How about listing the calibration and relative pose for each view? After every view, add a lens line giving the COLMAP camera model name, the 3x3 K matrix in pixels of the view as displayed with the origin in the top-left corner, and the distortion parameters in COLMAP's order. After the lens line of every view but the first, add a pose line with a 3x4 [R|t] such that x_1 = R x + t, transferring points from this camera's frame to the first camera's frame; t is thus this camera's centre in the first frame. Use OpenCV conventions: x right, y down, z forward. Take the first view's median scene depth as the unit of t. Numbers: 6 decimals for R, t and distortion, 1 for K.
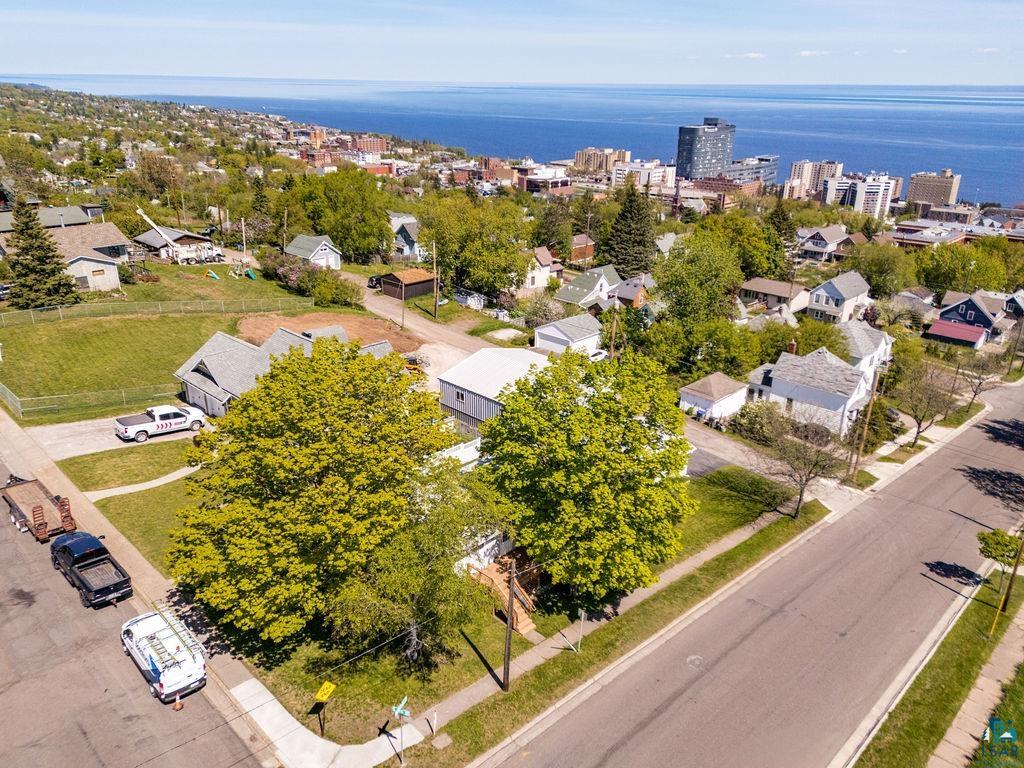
lens RADIAL K [[750.1, 0, 518.7], [0, 750.1, 387.1], [0, 0, 1]] dist [0.080242, -0.075472]
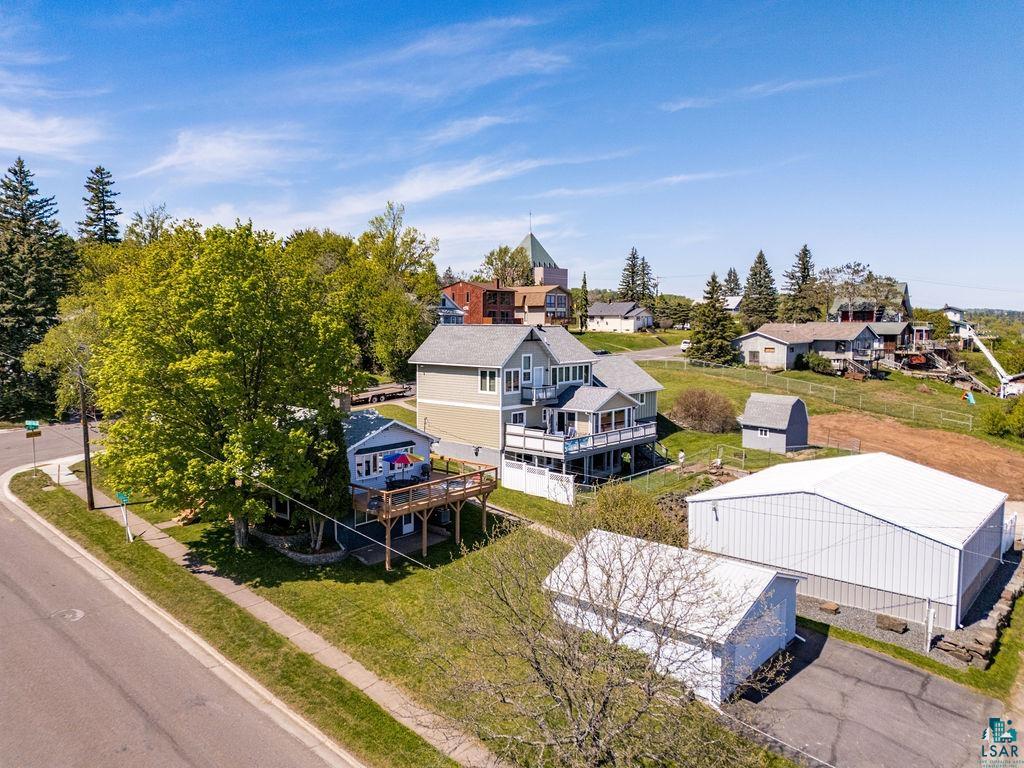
lens RADIAL K [[750.1, 0, 518.7], [0, 750.1, 387.1], [0, 0, 1]] dist [0.080242, -0.075472]
pose [[0.051249, 0.072619, -0.996042, 0.819926], [-0.373029, 0.926558, 0.048360, -0.032663], [0.926403, 0.369074, 0.074574, 1.063005]]
